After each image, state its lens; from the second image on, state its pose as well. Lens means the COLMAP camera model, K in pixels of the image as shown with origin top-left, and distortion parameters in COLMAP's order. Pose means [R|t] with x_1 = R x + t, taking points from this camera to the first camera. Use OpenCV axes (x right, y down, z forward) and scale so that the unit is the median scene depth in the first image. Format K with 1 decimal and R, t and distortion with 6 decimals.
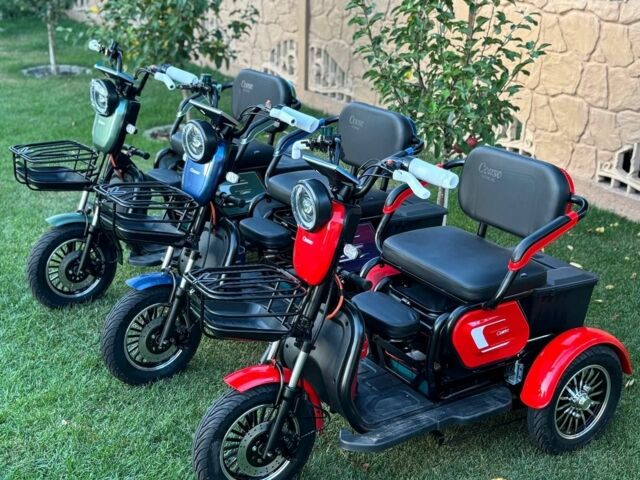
lens RADIAL K [[952.1, 0, 320.0], [0, 952.1, 240.0], [0, 0, 1]] dist [0.211108, -0.849684]
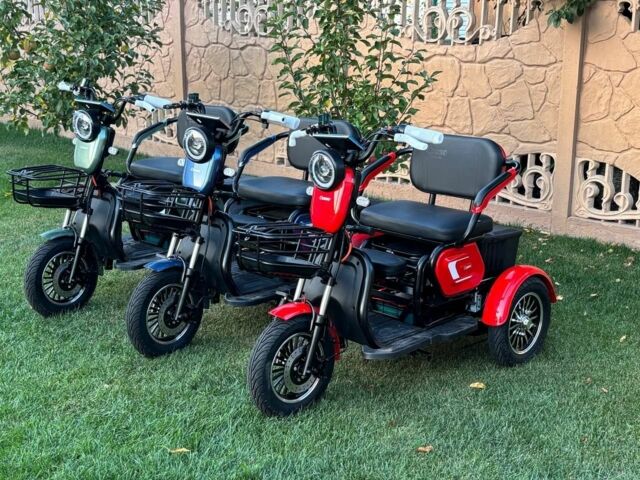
lens RADIAL K [[952.1, 0, 320.0], [0, 952.1, 240.0], [0, 0, 1]] dist [0.211108, -0.849684]
pose [[0.976216, -0.073549, 0.203943, -0.226108], [0.093455, 0.991570, -0.089746, 0.135149], [-0.195623, 0.106671, 0.974860, -0.186321]]
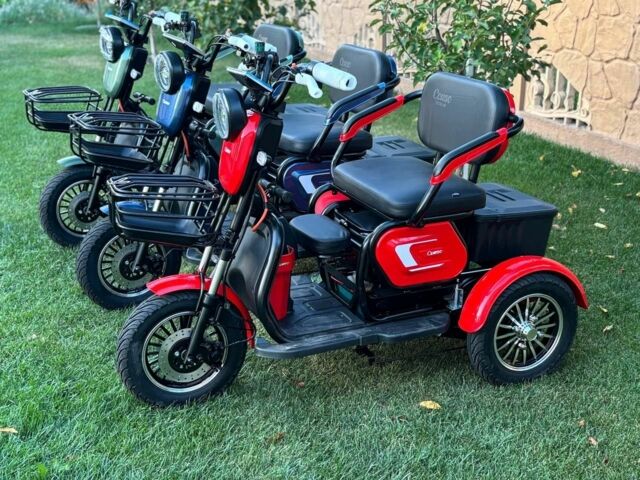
lens RADIAL K [[952.1, 0, 320.0], [0, 952.1, 240.0], [0, 0, 1]] dist [0.211108, -0.849684]
pose [[0.986309, 0.022513, -0.163366, 0.202542], [-0.025694, 0.999519, -0.017384, 0.089117], [0.162896, 0.021343, 0.986412, 0.007991]]
